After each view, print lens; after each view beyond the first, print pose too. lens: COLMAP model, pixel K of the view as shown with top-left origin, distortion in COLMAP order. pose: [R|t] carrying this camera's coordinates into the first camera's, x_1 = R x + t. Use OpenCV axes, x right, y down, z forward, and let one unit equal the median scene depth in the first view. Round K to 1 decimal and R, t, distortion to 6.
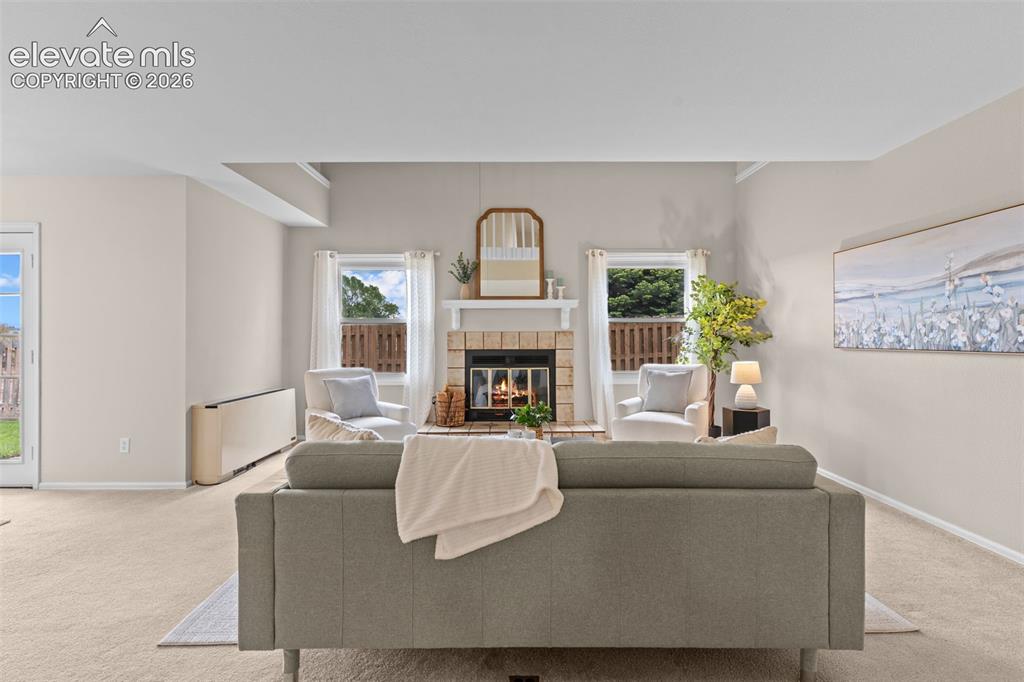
lens RADIAL K [[491.9, 0, 510.1], [0, 491.9, 330.3], [0, 0, 1]] dist [0.004640, 0.000726]
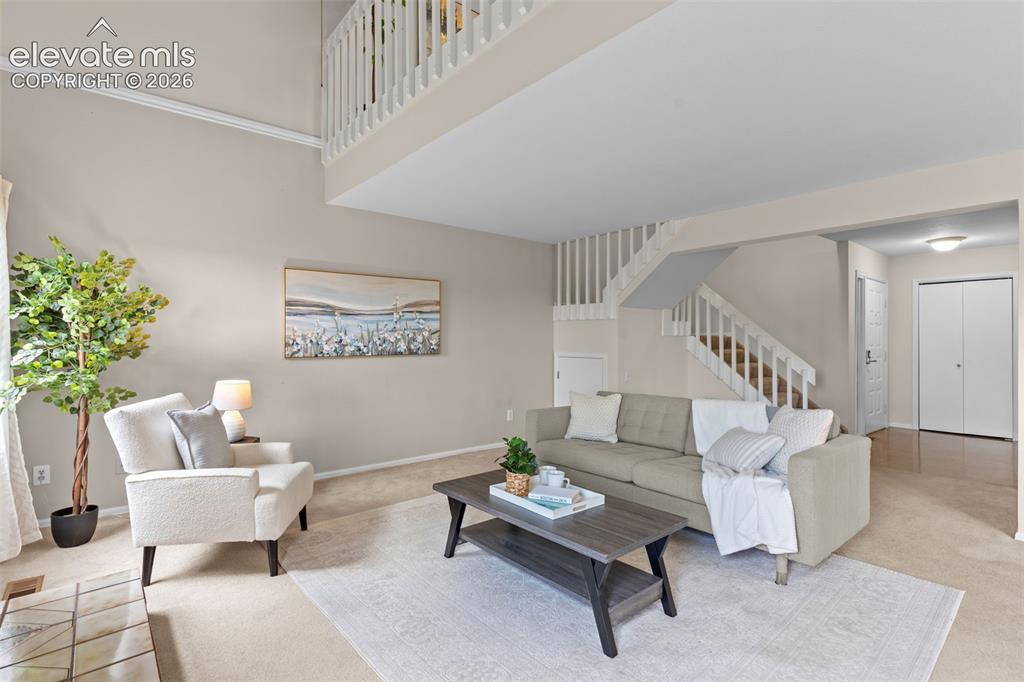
lens RADIAL K [[491.9, 0, 508.3], [0, 491.9, 338.4], [0, 0, 1]] dist [0.004640, 0.000726]
pose [[-0.638532, -0.000312, 0.769595, -0.394336], [-0.010762, 0.999906, -0.008524, -0.002055], [-0.769520, -0.013725, -0.638475, 1.123999]]
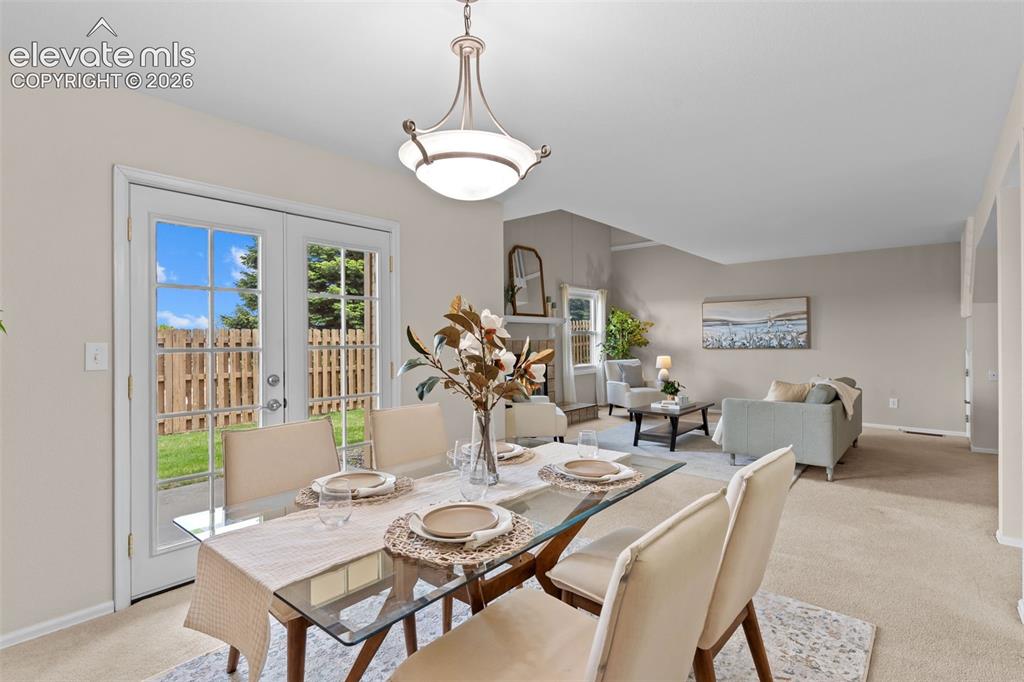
lens RADIAL K [[491.9, 0, 508.1], [0, 491.9, 337.0], [0, 0, 1]] dist [0.004640, 0.000726]
pose [[0.663782, 0.001880, 0.747924, -1.268888], [-0.002934, 0.999996, 0.000091, -0.008001], [-0.747921, -0.002255, 0.663784, 0.192960]]
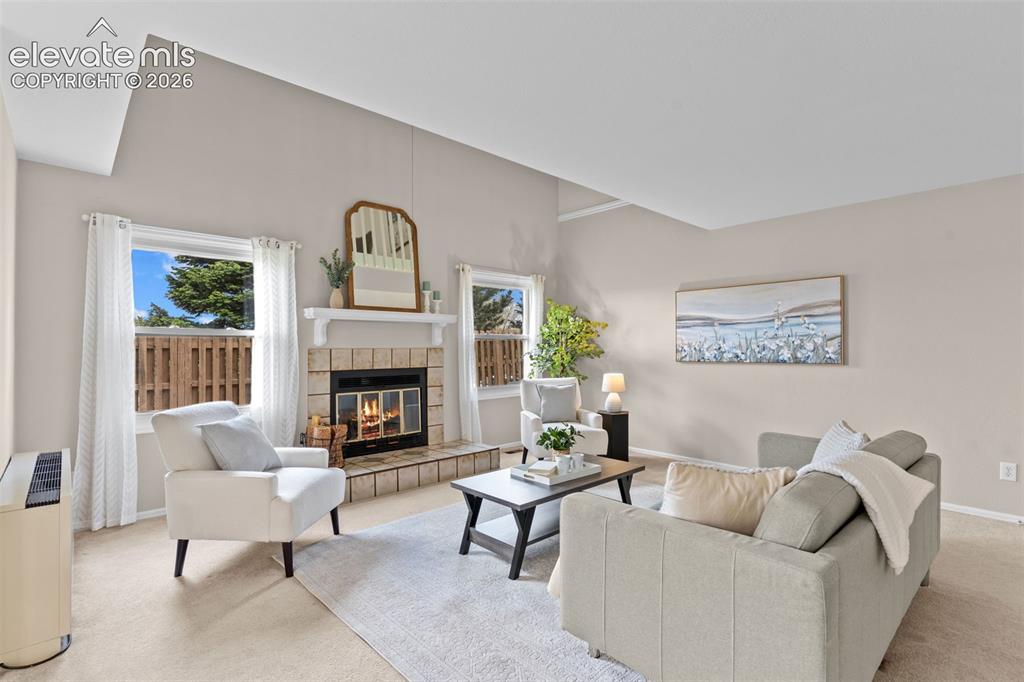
lens RADIAL K [[491.9, 0, 509.1], [0, 491.9, 344.9], [0, 0, 1]] dist [0.004640, 0.000726]
pose [[0.738140, 0.003888, 0.674637, -0.517121], [-0.007262, 0.999971, 0.002182, -0.008387], [-0.674609, -0.006510, 0.738147, 0.265108]]
